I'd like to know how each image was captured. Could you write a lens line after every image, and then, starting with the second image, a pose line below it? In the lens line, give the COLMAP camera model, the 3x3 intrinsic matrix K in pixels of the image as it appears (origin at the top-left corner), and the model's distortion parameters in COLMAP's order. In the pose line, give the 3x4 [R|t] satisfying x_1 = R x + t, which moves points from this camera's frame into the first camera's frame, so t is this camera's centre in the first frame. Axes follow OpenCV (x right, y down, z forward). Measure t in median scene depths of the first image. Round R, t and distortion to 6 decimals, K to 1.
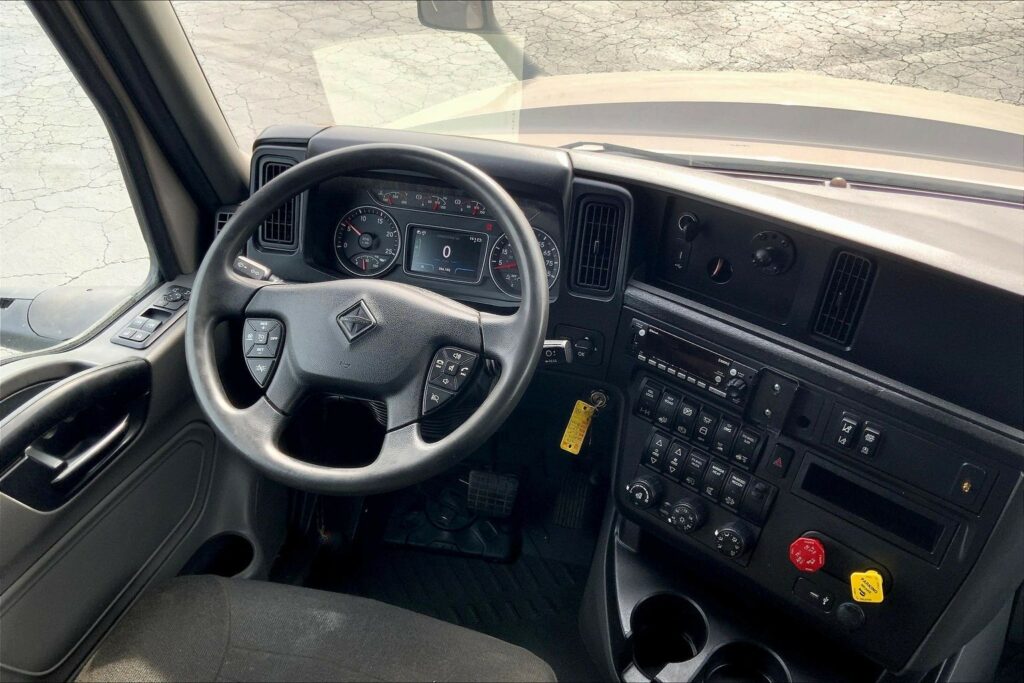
lens RADIAL K [[888.8, 0, 511.7], [0, 888.8, 339.5], [0, 0, 1]] dist [0.100615, -0.156269]
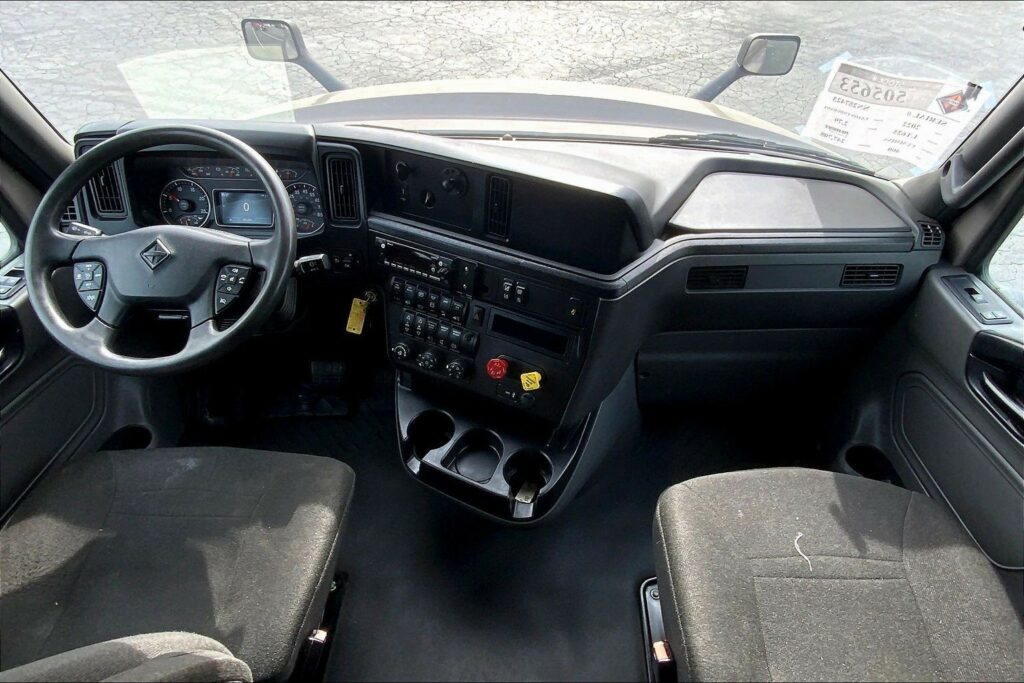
lens RADIAL K [[582.8, 0, 531.3], [0, 582.8, 359.5], [0, 0, 1]] dist [0.031210, -0.008440]
pose [[0.971014, -0.149055, 0.186856, 0.174548], [0.124890, 0.982932, 0.135082, 0.078163], [-0.203801, -0.107830, 0.973056, -0.035455]]
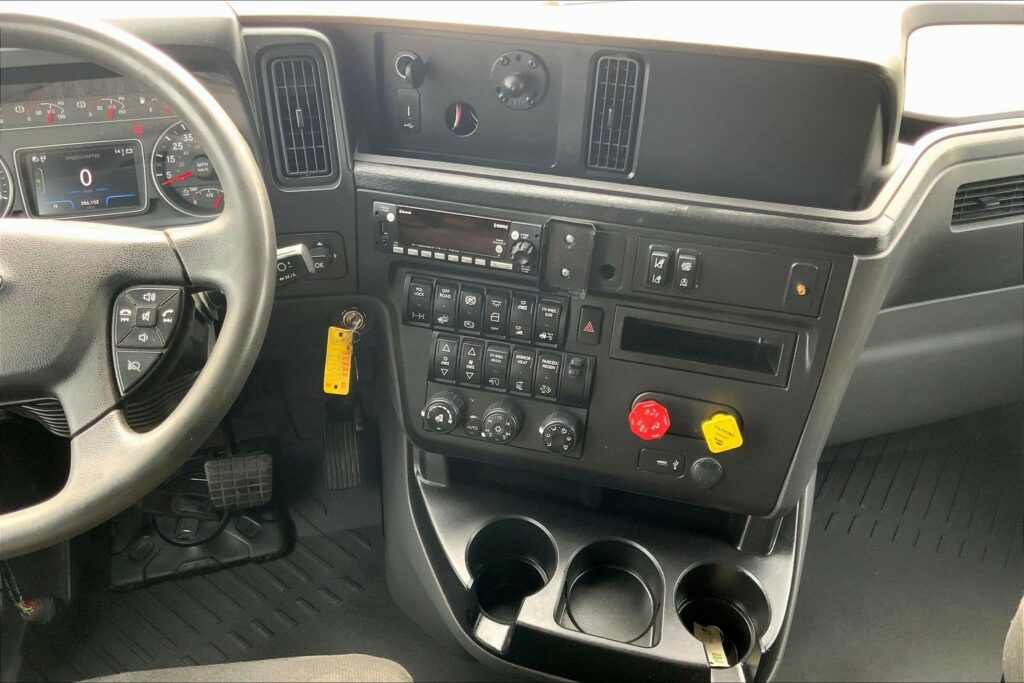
lens RADIAL K [[888.8, 0, 529.0], [0, 888.8, 336.4], [0, 0, 1]] dist [0.100615, -0.156269]
pose [[0.901745, -0.272085, 0.335894, -0.033899], [0.251222, 0.962218, 0.104995, 0.040493], [-0.351771, -0.010295, 0.936030, 0.224636]]
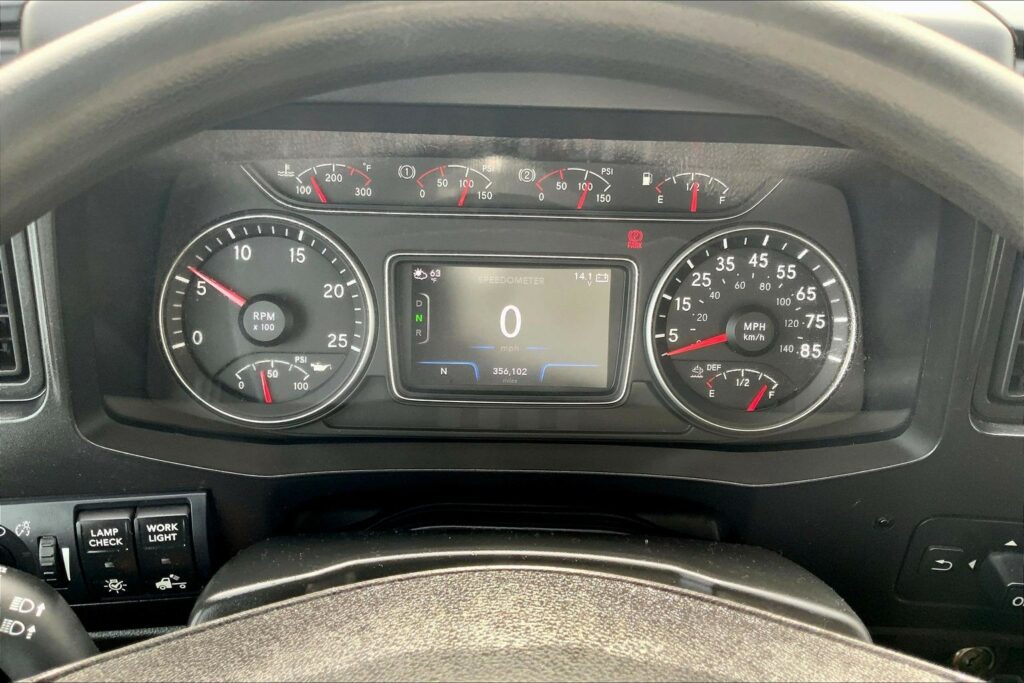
lens RADIAL K [[888.8, 0, 507.0], [0, 888.8, 338.9], [0, 0, 1]] dist [0.100615, -0.156269]
pose [[0.960407, -0.149008, 0.235406, -0.175420], [0.127207, 0.986269, 0.105314, -0.143277], [-0.247866, -0.071199, 0.966175, 0.736872]]
